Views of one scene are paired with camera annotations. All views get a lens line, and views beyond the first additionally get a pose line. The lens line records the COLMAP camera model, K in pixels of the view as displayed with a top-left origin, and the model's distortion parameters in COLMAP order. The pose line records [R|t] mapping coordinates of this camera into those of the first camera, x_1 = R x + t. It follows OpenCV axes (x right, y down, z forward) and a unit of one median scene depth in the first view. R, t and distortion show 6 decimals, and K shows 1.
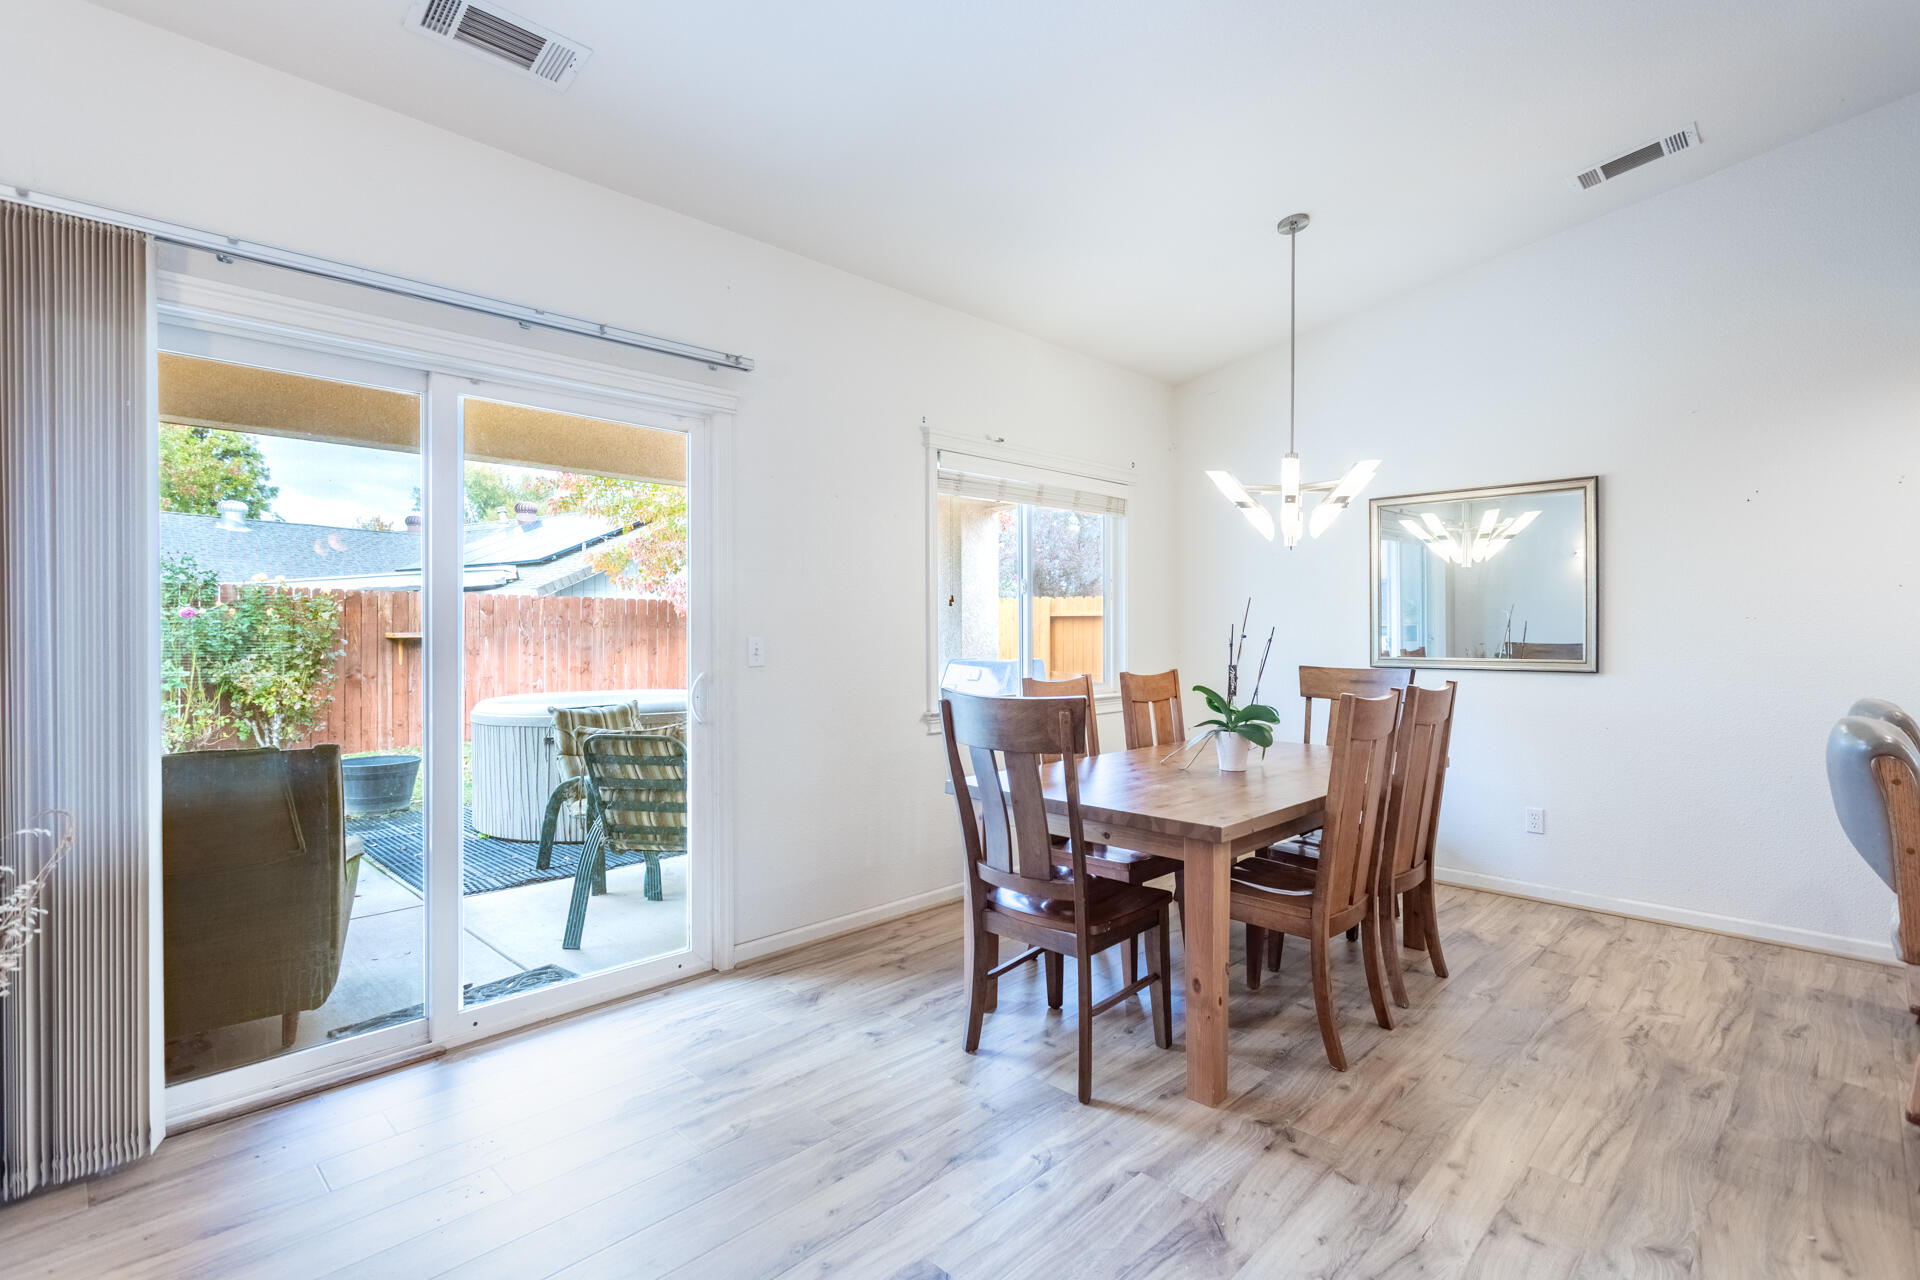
lens RADIAL K [[907.9, 0, 952.3], [0, 907.9, 631.5], [0, 0, 1]] dist [-0.000438, -0.000185]
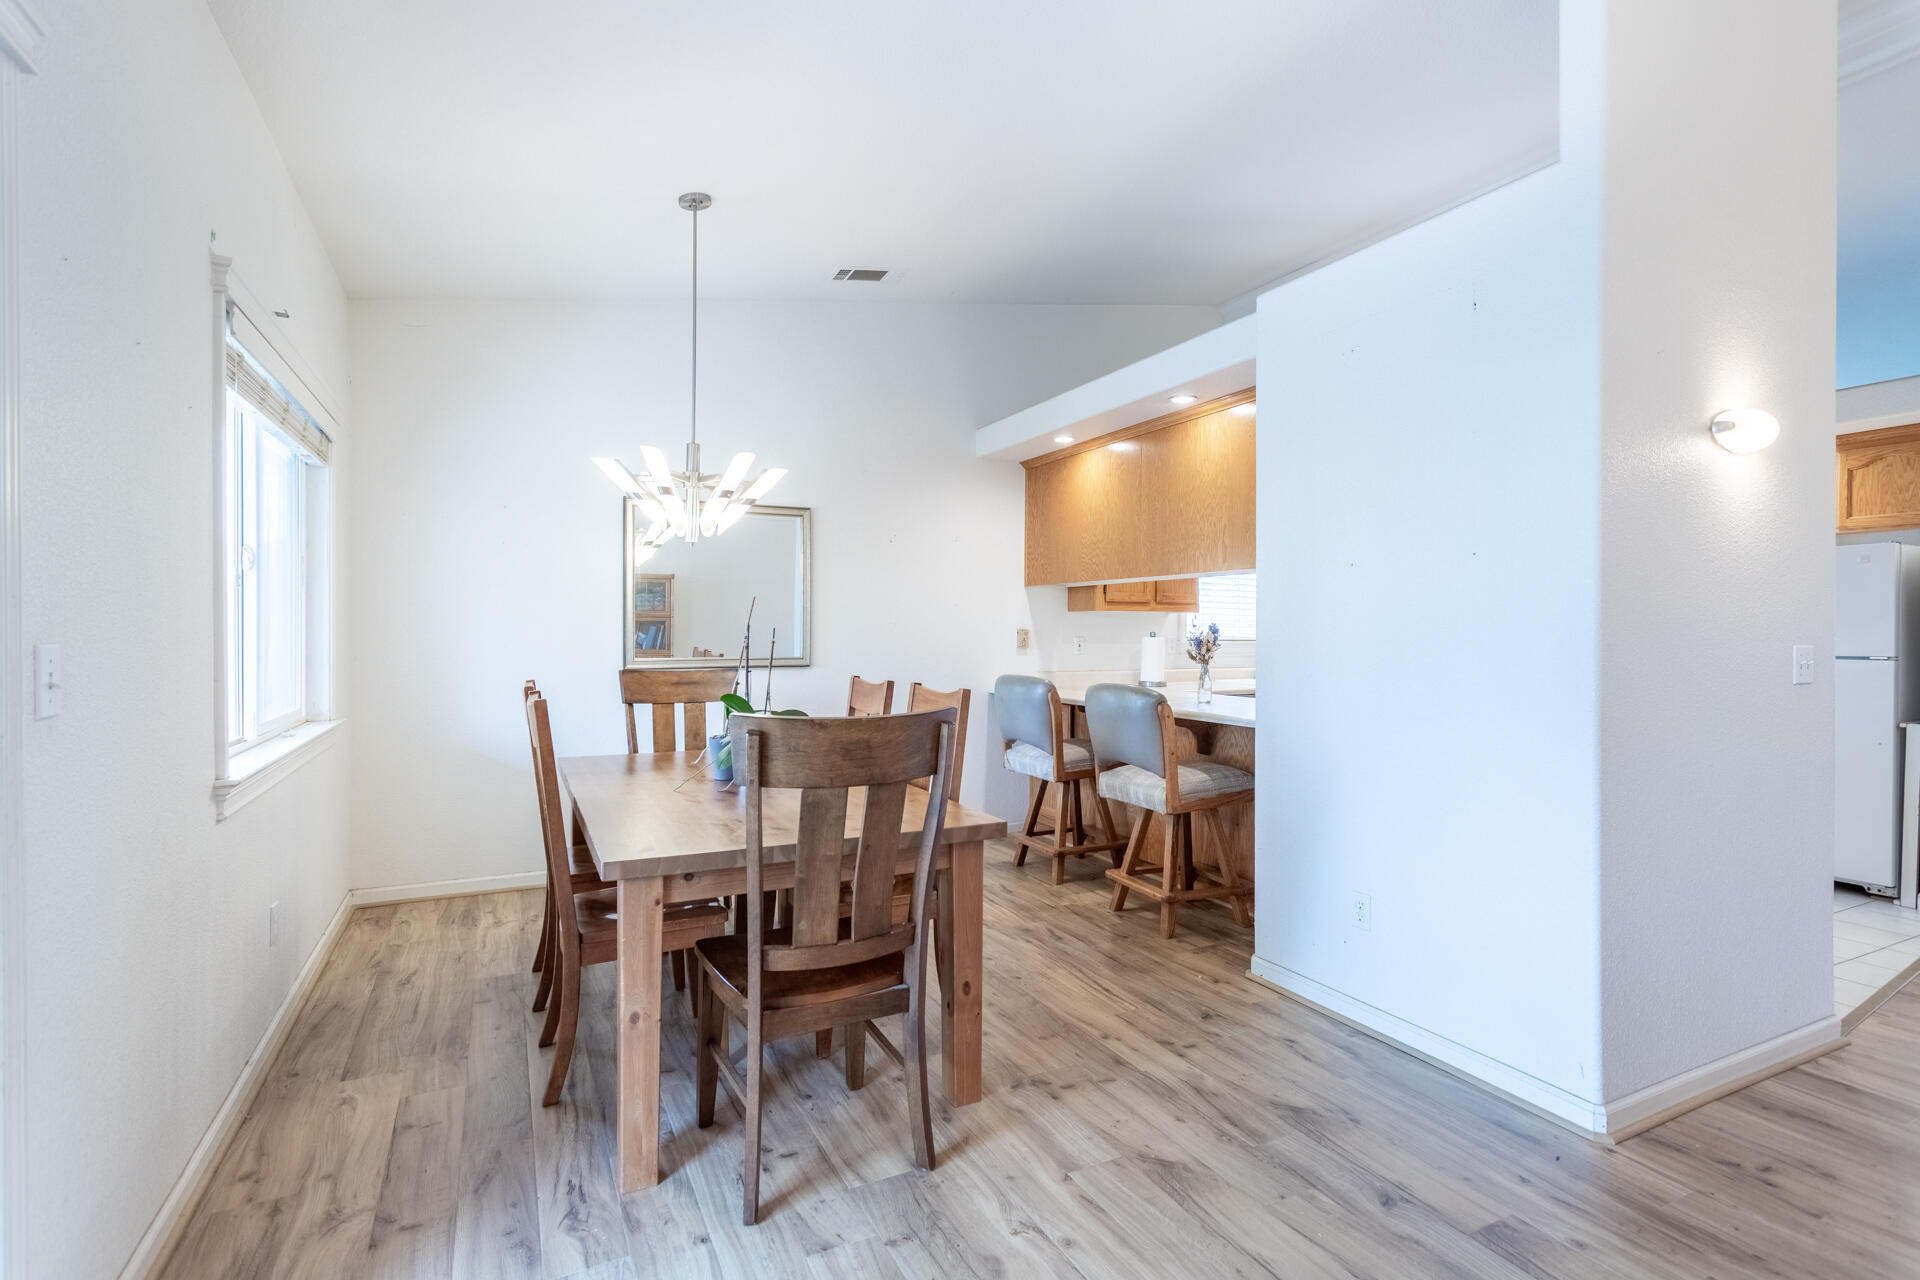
lens RADIAL K [[907.9, 0, 955.7], [0, 907.9, 629.1], [0, 0, 1]] dist [-0.000438, -0.000185]
pose [[0.314741, 0.005135, 0.949164, -0.699767], [0.003253, 0.999974, -0.006489, 0.006122], [-0.949172, 0.005130, 0.314716, 0.721000]]
